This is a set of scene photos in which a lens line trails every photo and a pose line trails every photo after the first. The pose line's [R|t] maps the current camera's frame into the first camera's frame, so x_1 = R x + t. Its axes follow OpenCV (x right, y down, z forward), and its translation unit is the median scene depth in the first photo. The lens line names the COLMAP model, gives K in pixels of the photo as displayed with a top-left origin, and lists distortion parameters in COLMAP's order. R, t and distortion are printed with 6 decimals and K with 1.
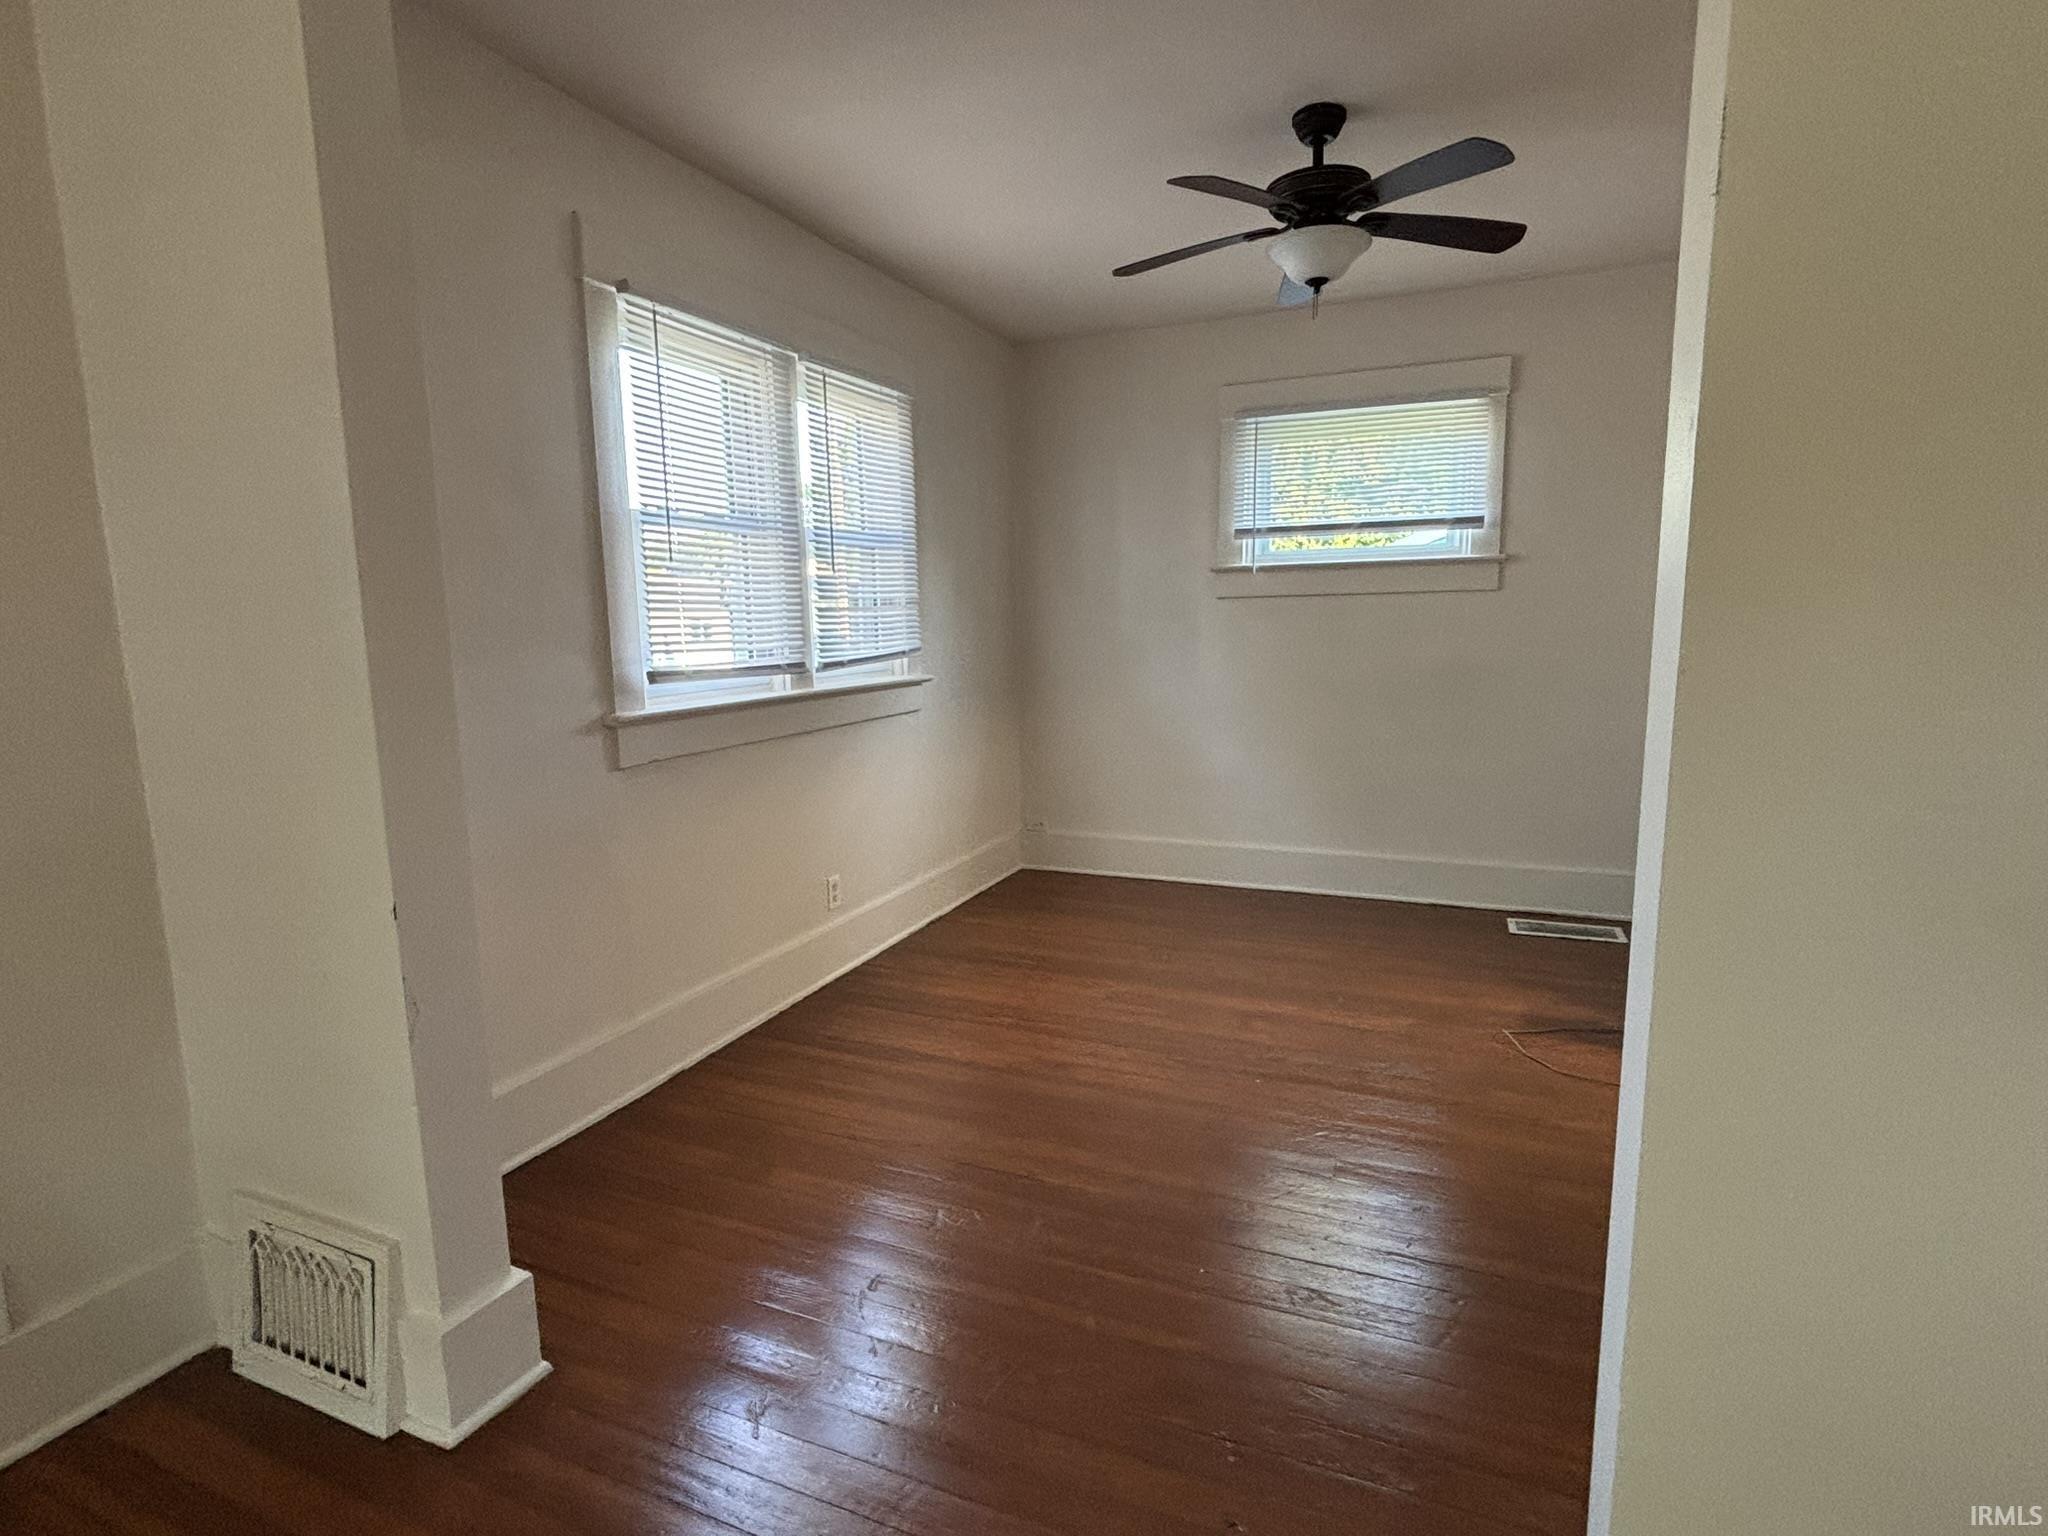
lens RADIAL K [[1039.4, 0, 1015.1], [0, 1039.4, 765.1], [0, 0, 1]] dist [0.004418, 0.000016]
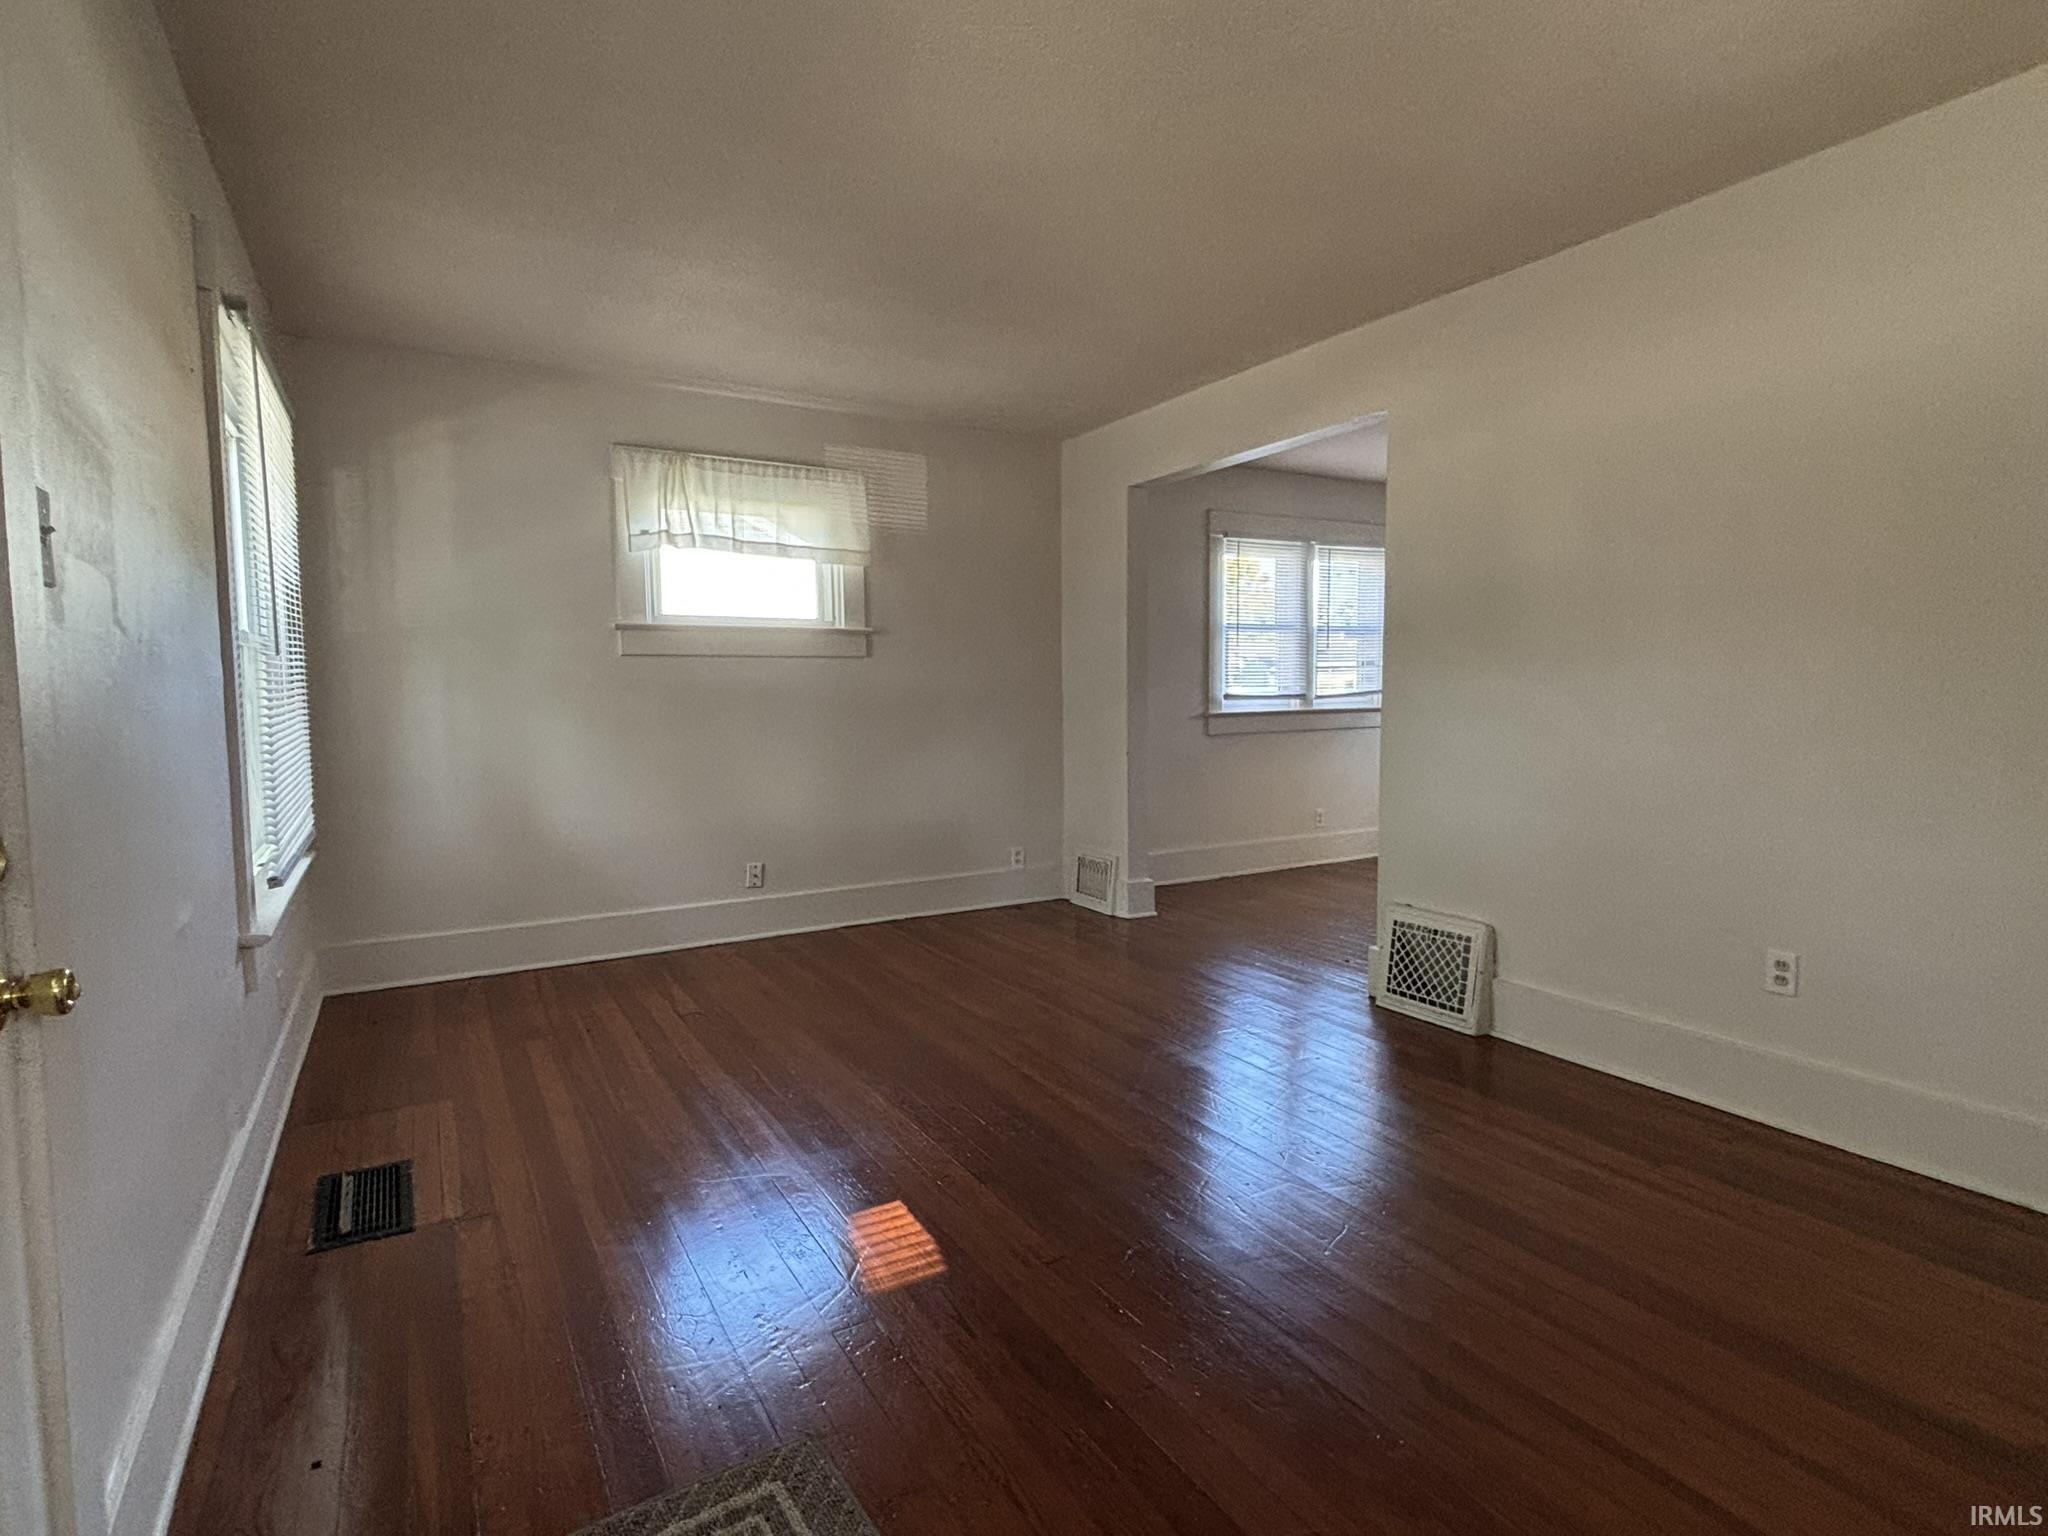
lens RADIAL K [[1039.4, 0, 1022.6], [0, 1039.4, 761.9], [0, 0, 1]] dist [0.004418, 0.000016]
pose [[0.813874, 0.062671, -0.577651, 0.601736], [-0.091427, 0.995595, -0.020800, 0.143165], [0.573803, 0.069741, 0.816019, -1.085834]]
